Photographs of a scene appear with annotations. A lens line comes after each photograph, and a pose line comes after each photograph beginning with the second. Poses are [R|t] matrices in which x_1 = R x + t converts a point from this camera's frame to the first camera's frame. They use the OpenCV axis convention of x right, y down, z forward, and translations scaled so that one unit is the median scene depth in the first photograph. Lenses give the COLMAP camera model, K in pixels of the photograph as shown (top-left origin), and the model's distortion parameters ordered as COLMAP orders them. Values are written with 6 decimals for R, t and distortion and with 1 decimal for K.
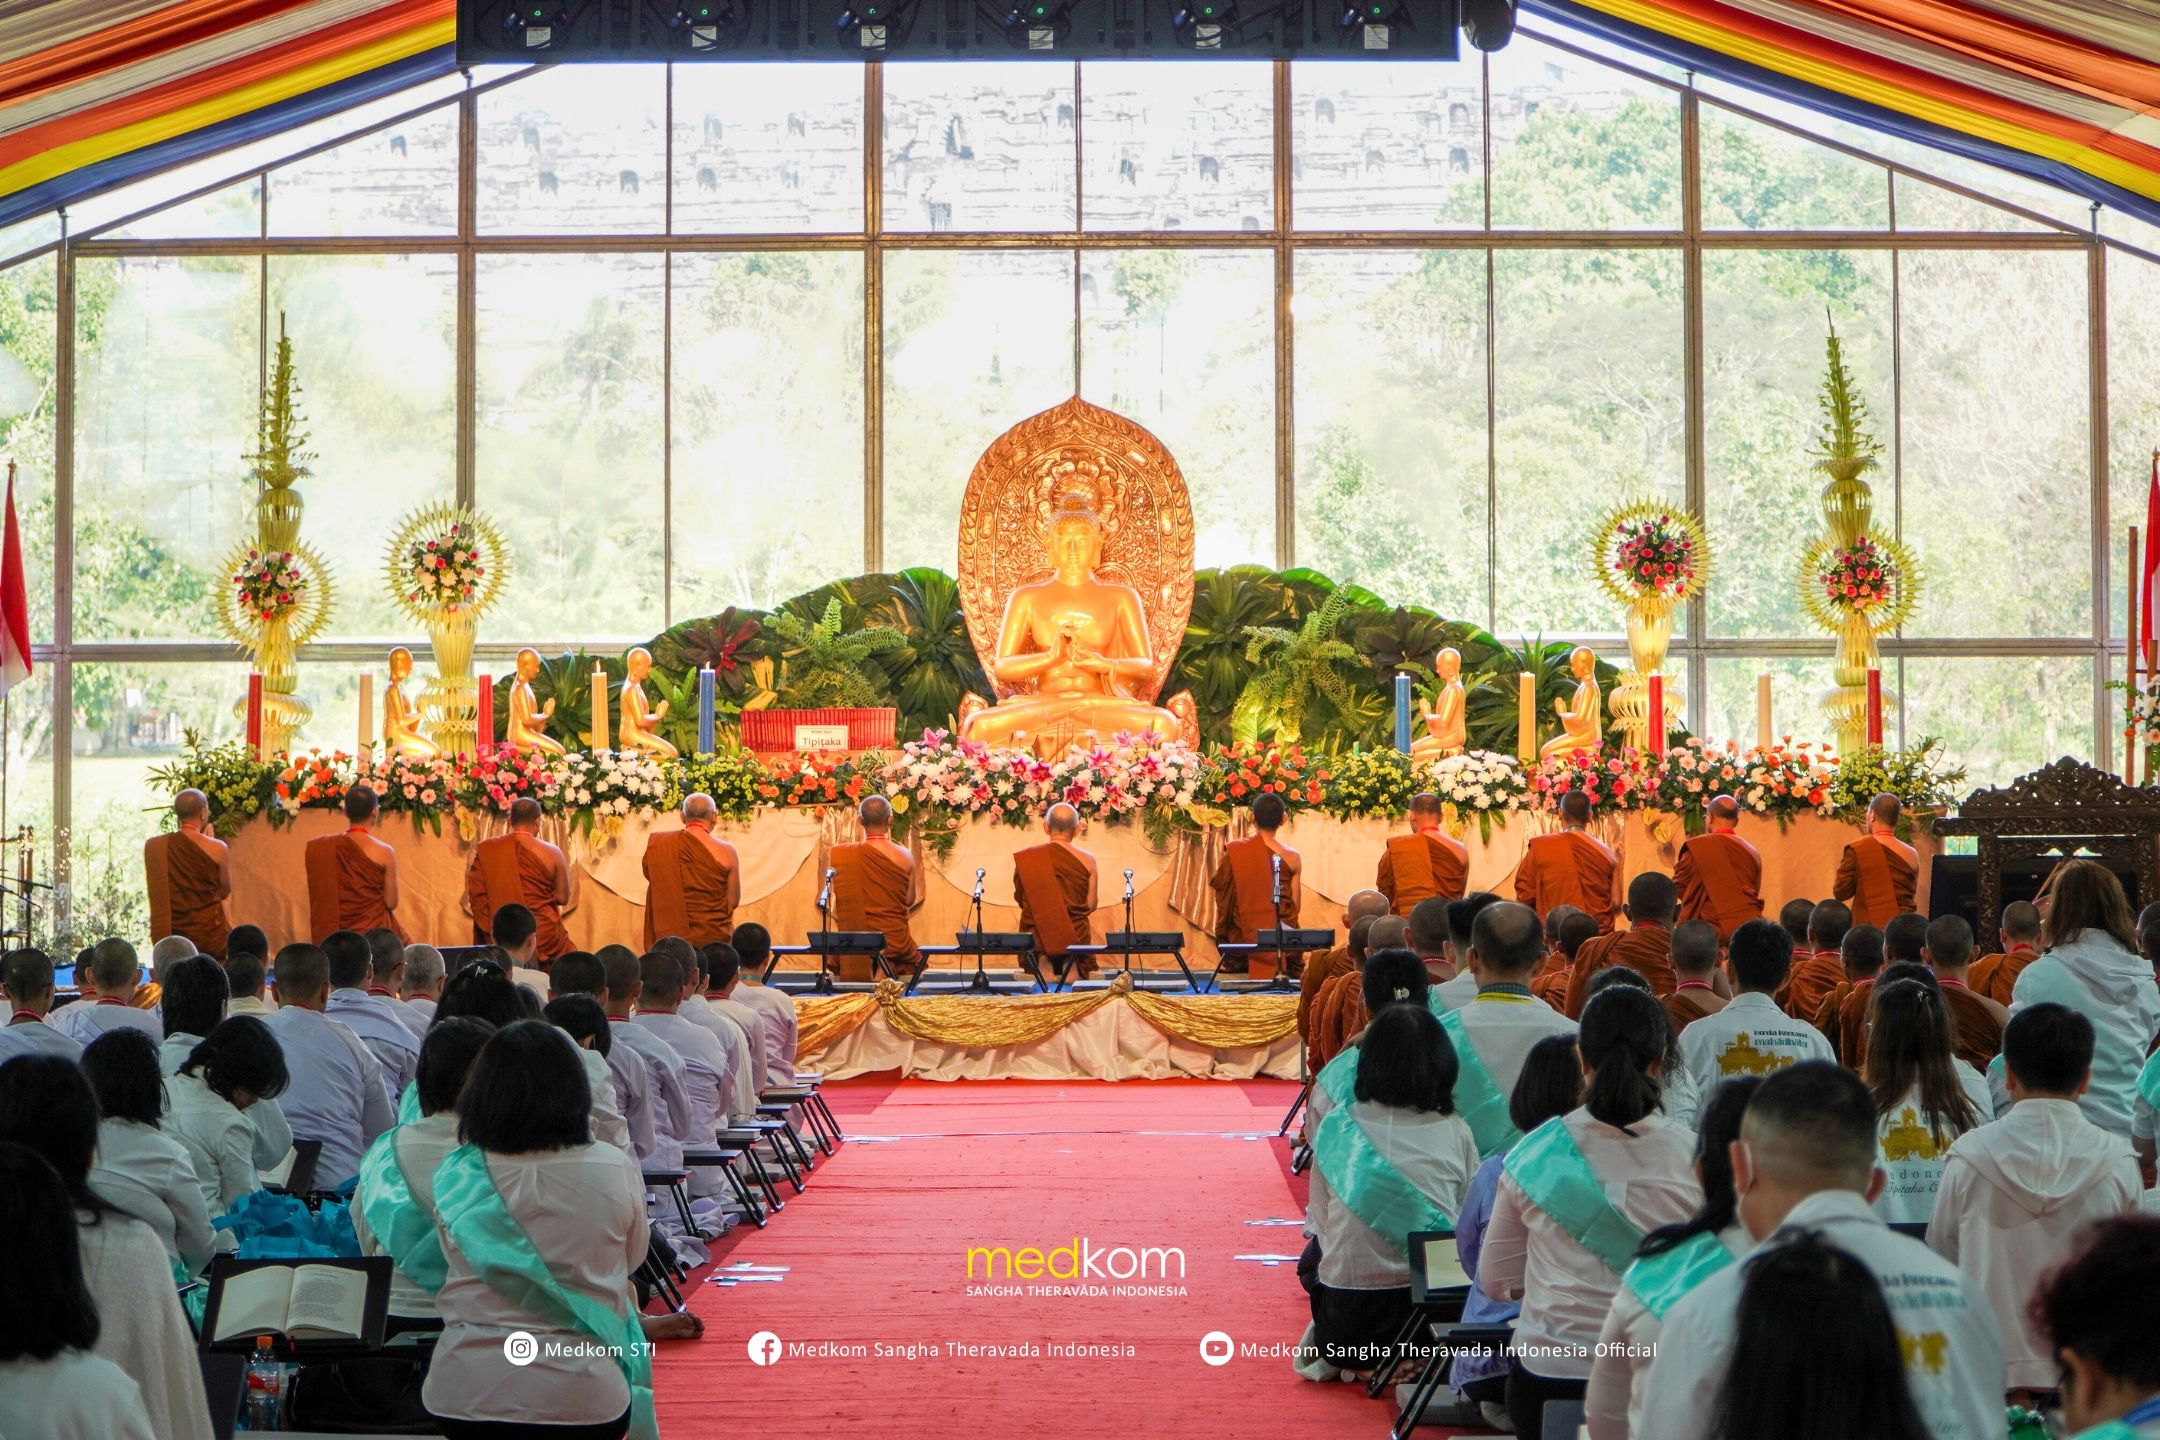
lens RADIAL K [[11399.5, 0, 1065.1], [0, 11399.5, 707.5], [0, 0, 1]] dist [-1.021212, 0.000000]
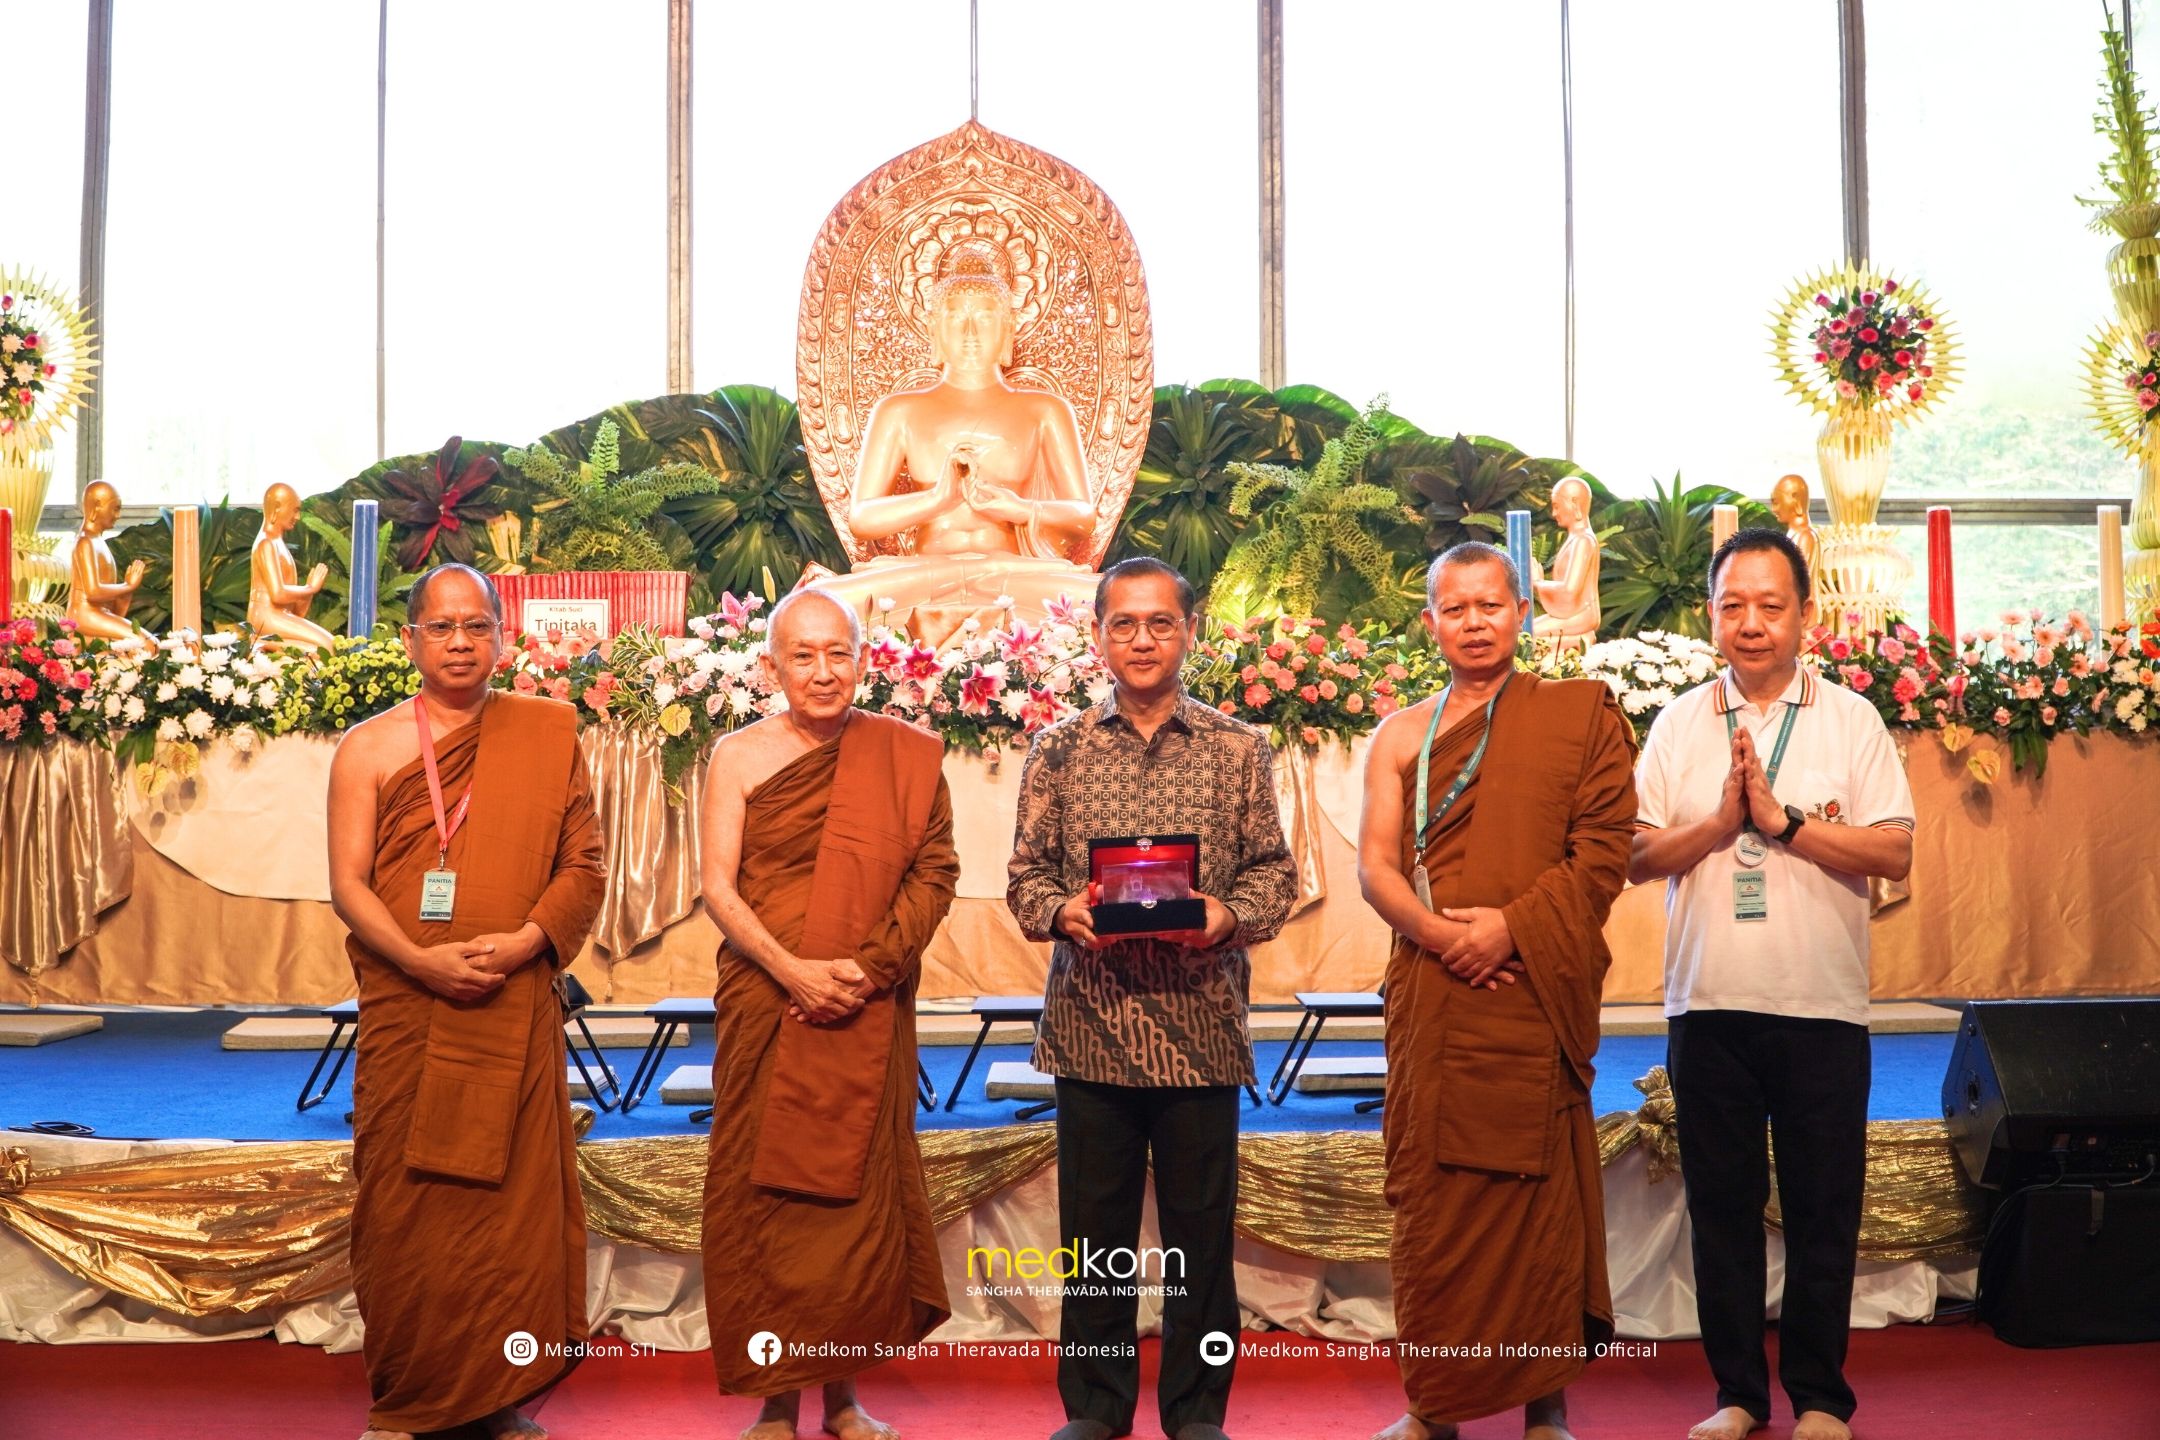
lens RADIAL K [[11399.5, 0, 1091.9], [0, 11399.5, 736.6], [0, 0, 1]] dist [-1.021212, 0.000000]
pose [[0.999924, -0.002141, 0.012141, -0.000311], [0.002065, 0.999978, 0.006267, 0.005144], [-0.012154, -0.006242, 0.999907, 0.377745]]
